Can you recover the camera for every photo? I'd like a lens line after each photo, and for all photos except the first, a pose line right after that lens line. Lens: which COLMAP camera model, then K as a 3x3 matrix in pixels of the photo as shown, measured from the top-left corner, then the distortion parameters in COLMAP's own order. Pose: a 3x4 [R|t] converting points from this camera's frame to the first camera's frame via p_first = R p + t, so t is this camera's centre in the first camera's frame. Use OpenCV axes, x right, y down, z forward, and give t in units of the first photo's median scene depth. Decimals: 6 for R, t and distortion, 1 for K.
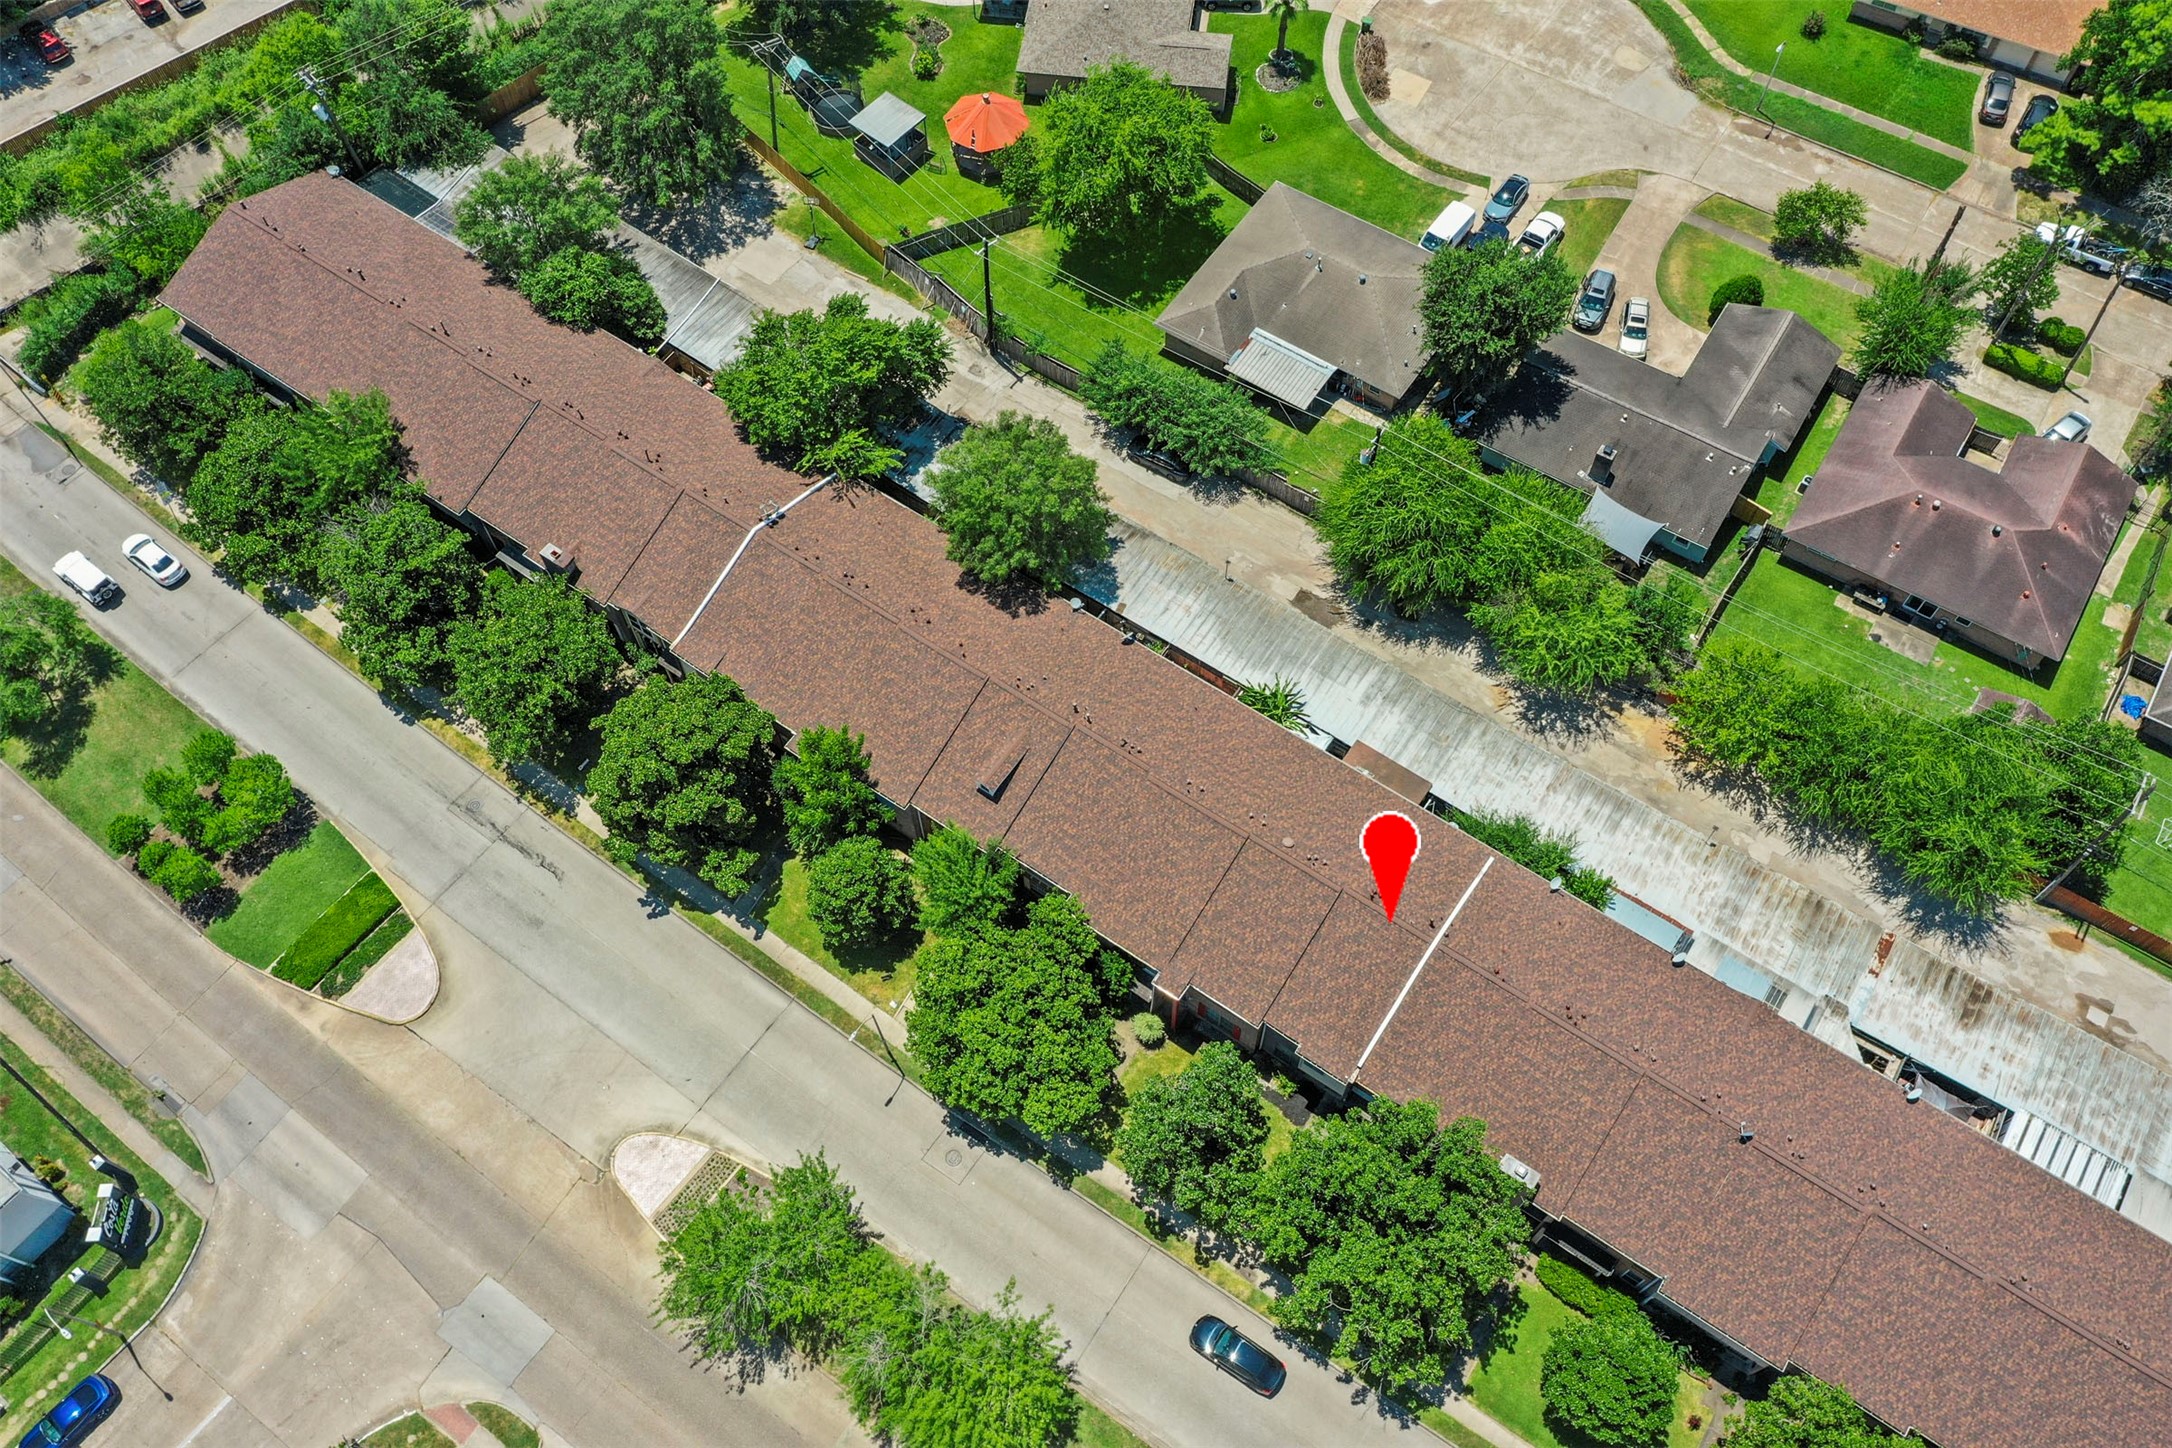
lens RADIAL K [[1704.0, 0, 1090.3], [0, 1704.0, 716.8], [0, 0, 1]] dist [0.020066, 0.001164]
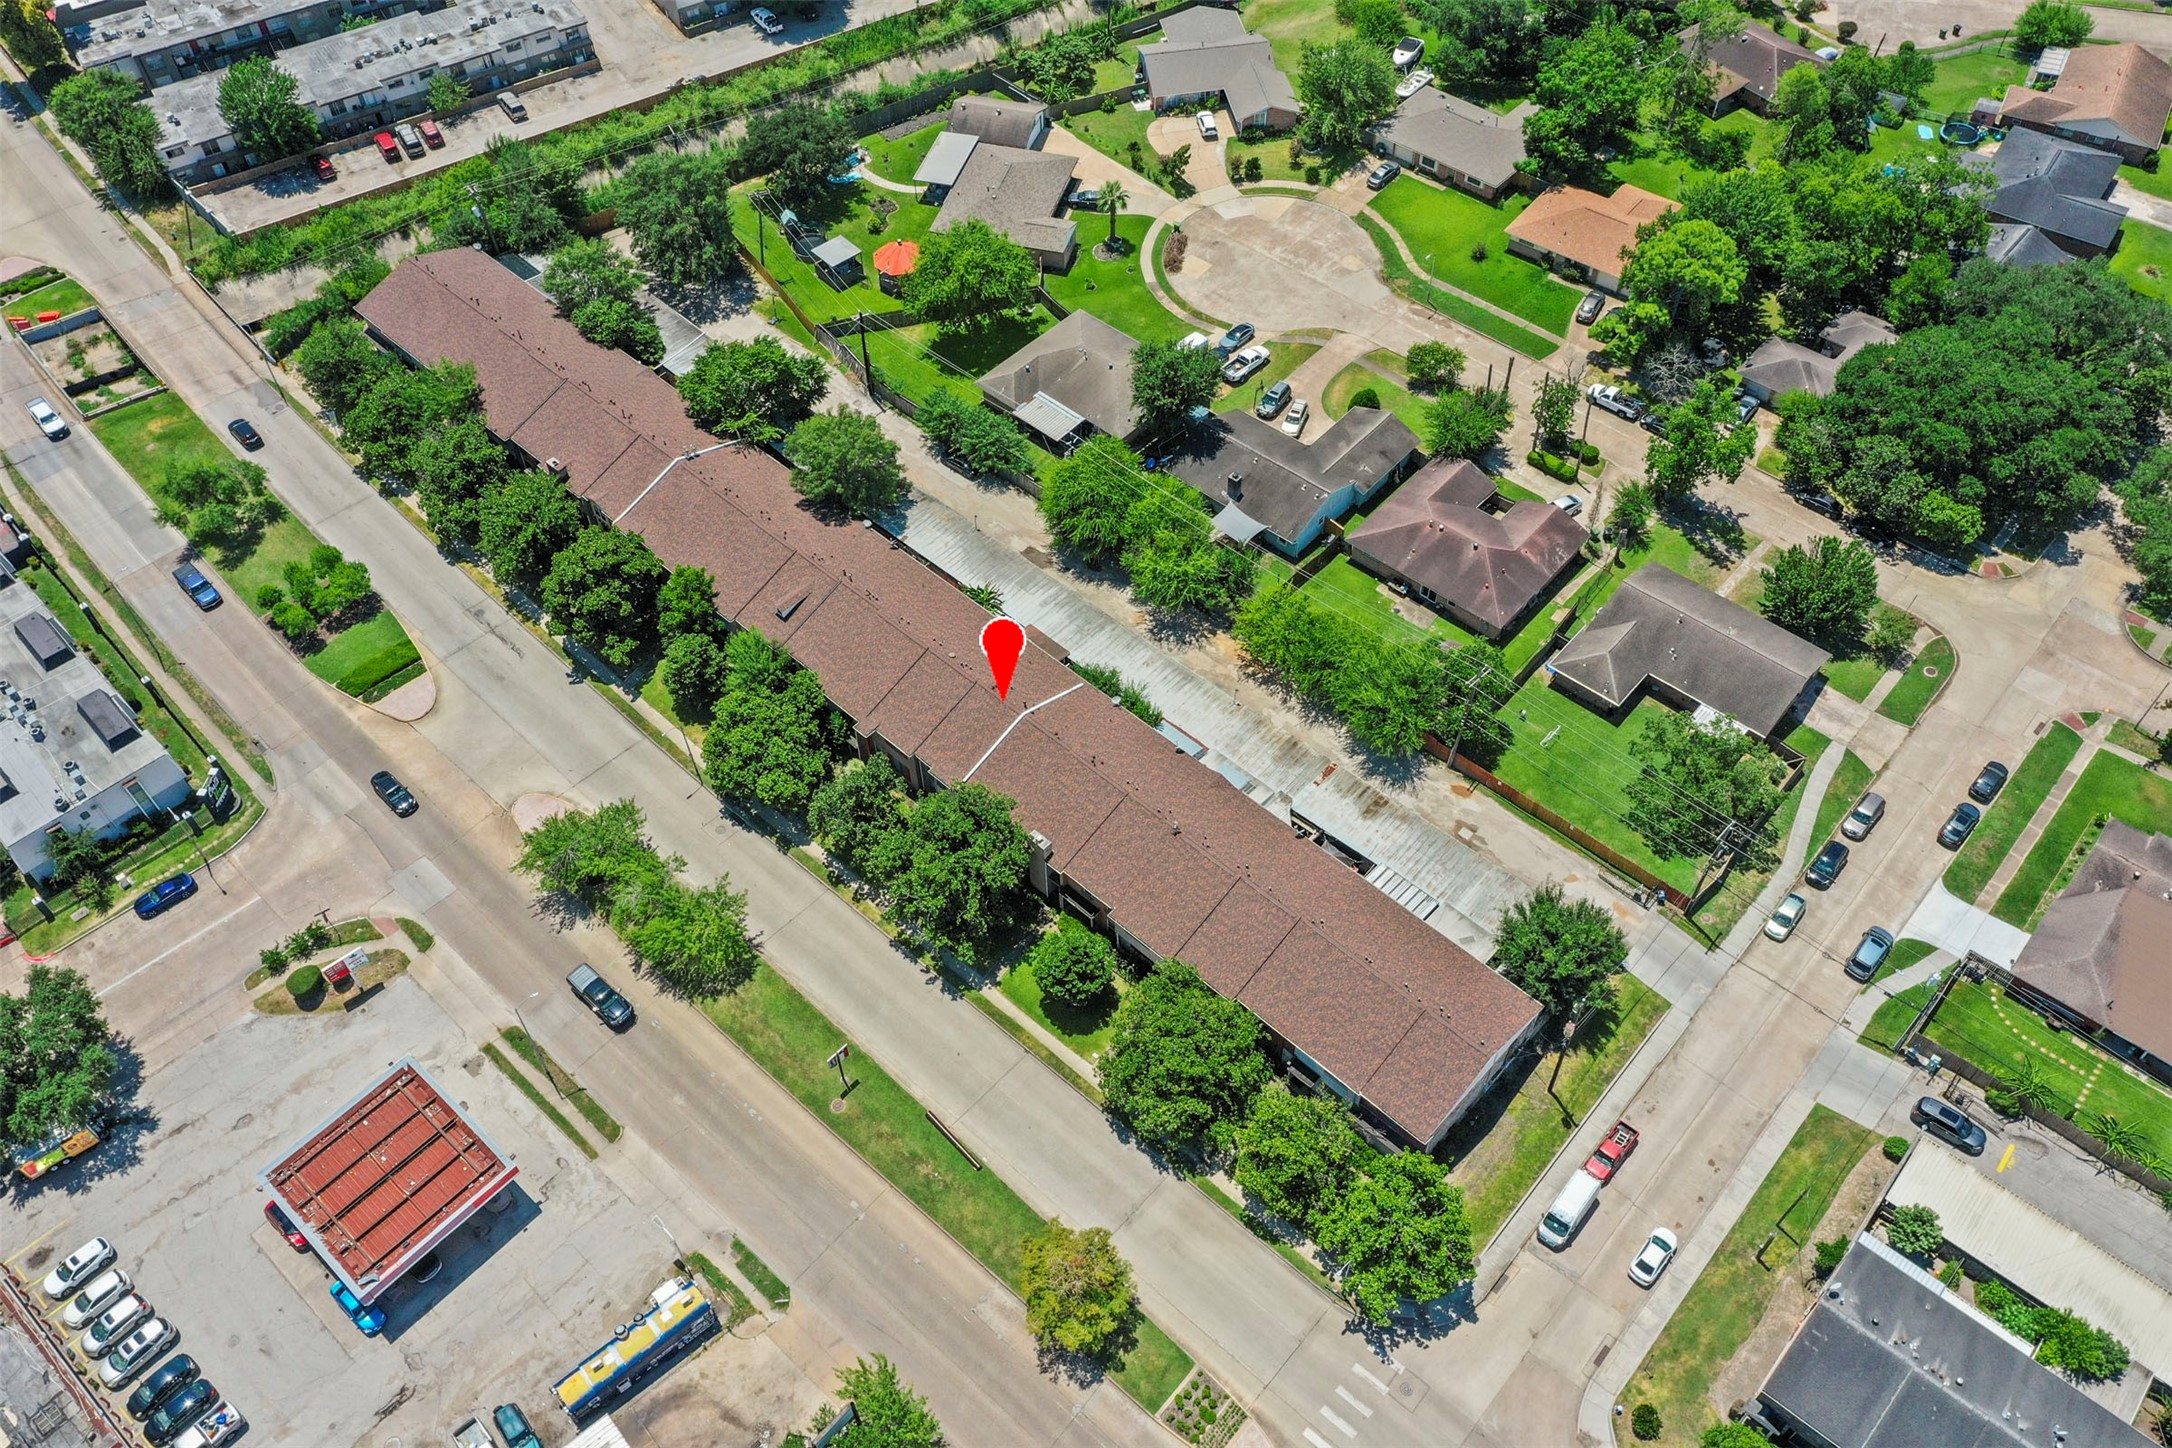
lens RADIAL K [[1704.0, 0, 1090.3], [0, 1704.0, 716.8], [0, 0, 1]] dist [0.020066, 0.001164]
pose [[0.989629, 0.109700, -0.092733, 0.337458], [-0.123386, 0.979740, -0.157753, 0.309990], [0.073548, 0.167559, 0.983115, -0.469362]]
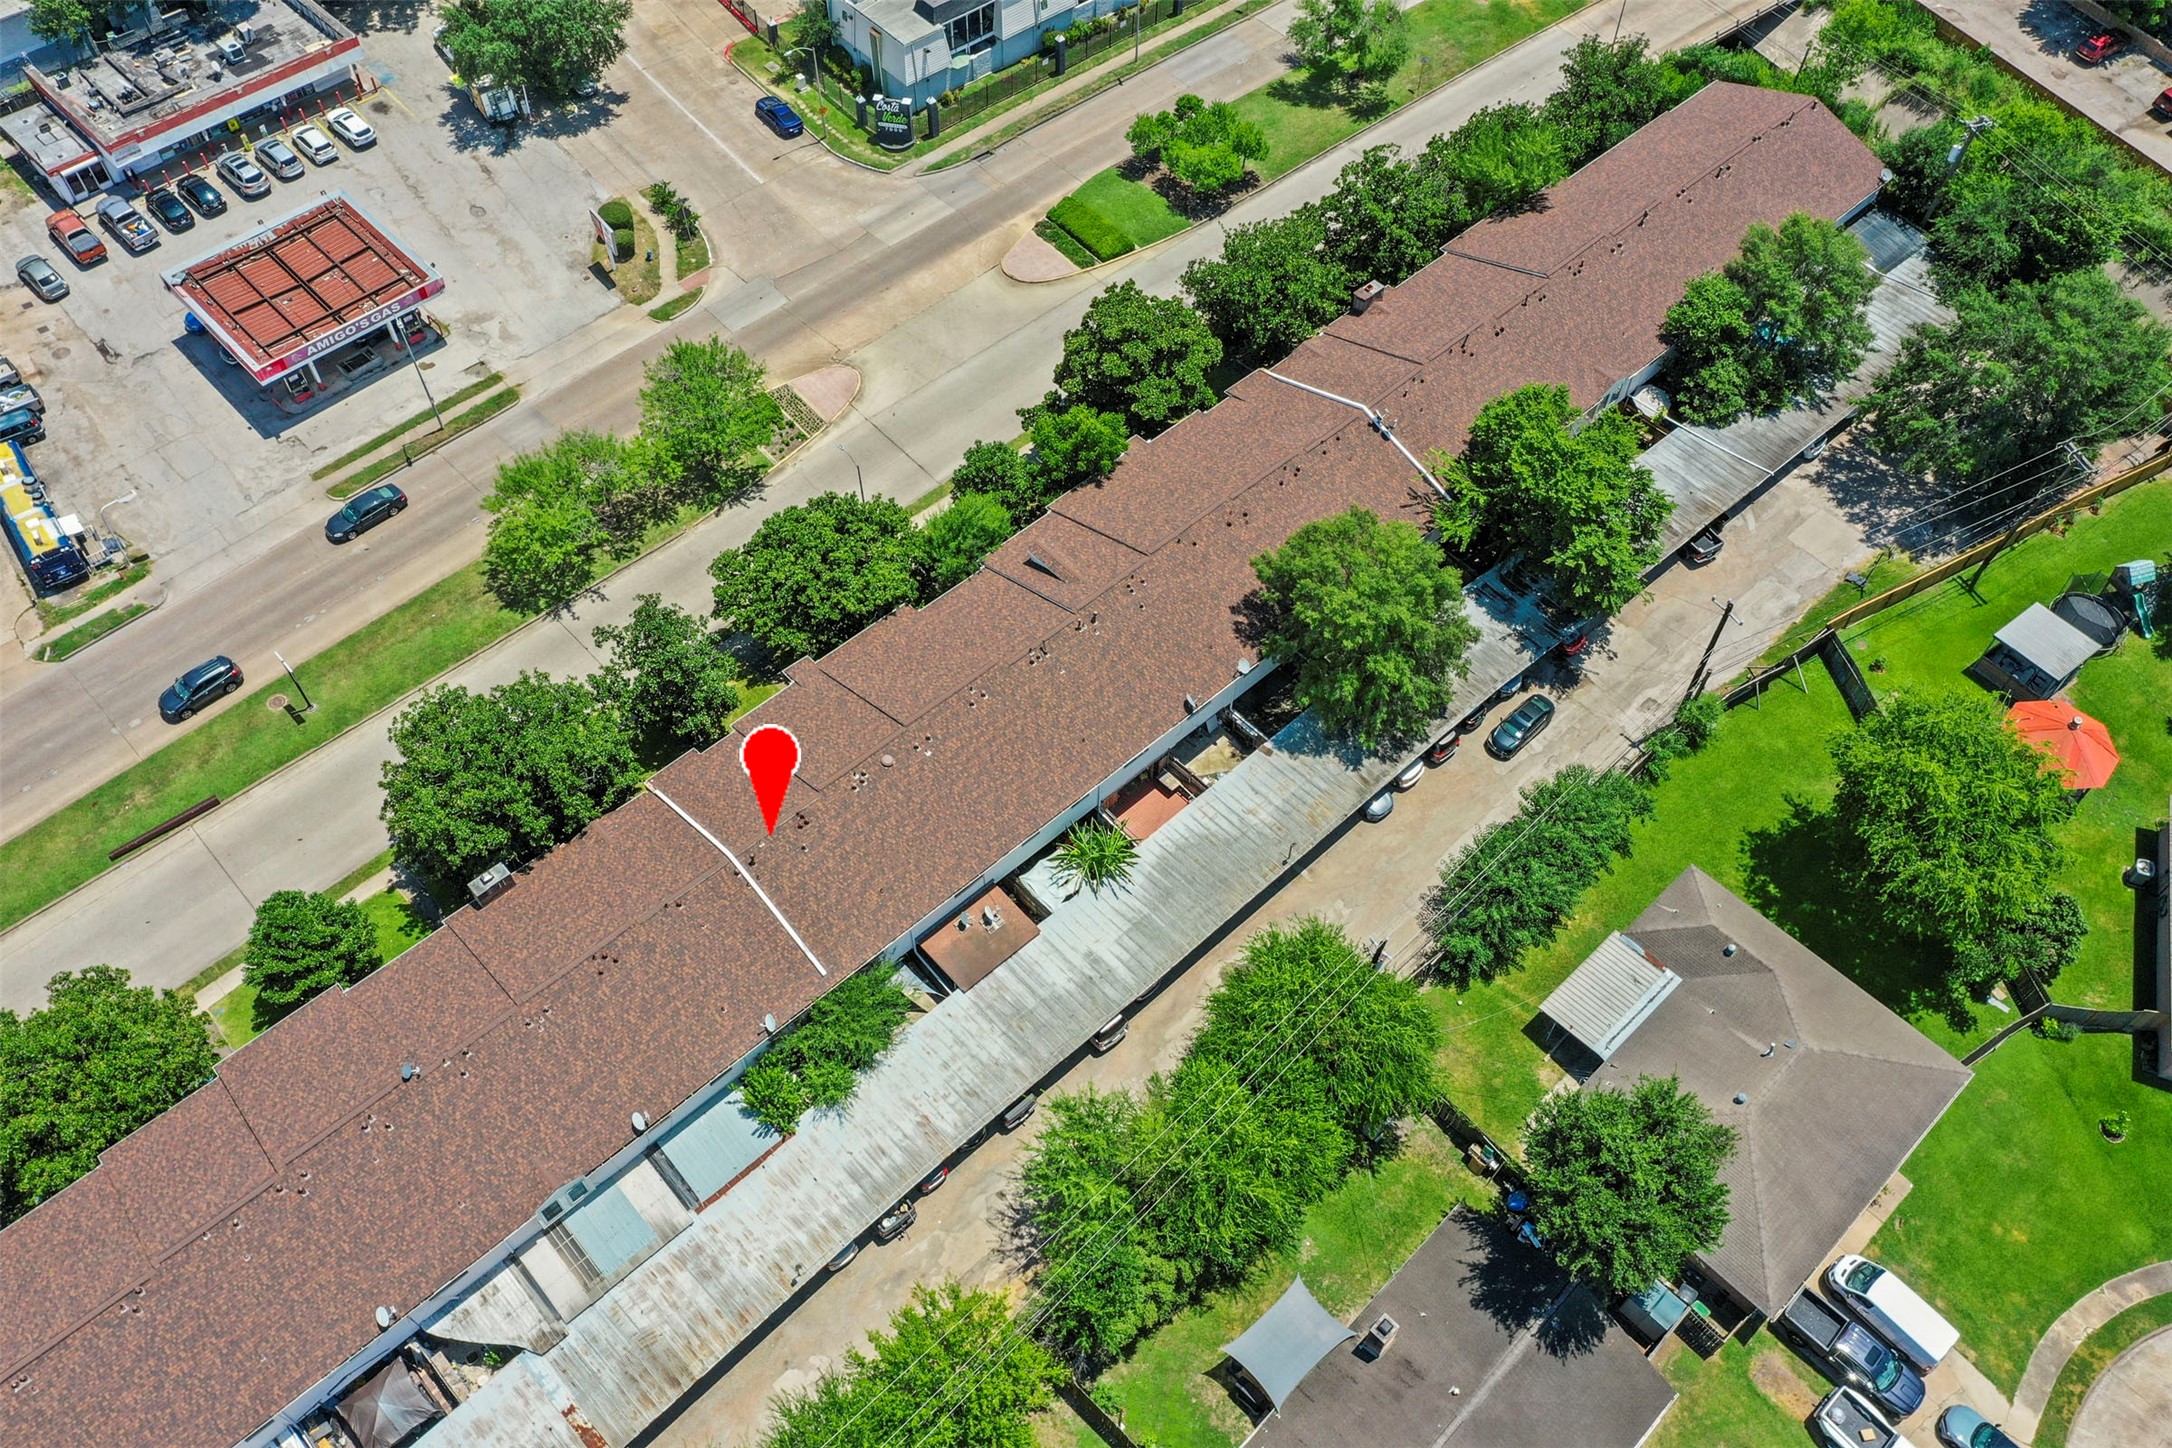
lens RADIAL K [[1704.0, 0, 1090.3], [0, 1704.0, 716.8], [0, 0, 1]] dist [0.020066, 0.001164]
pose [[-0.213298, 0.798023, -0.563616, 0.512845], [-0.853562, 0.128455, 0.504907, -0.426851], [0.475327, 0.588777, 0.653763, 0.351784]]
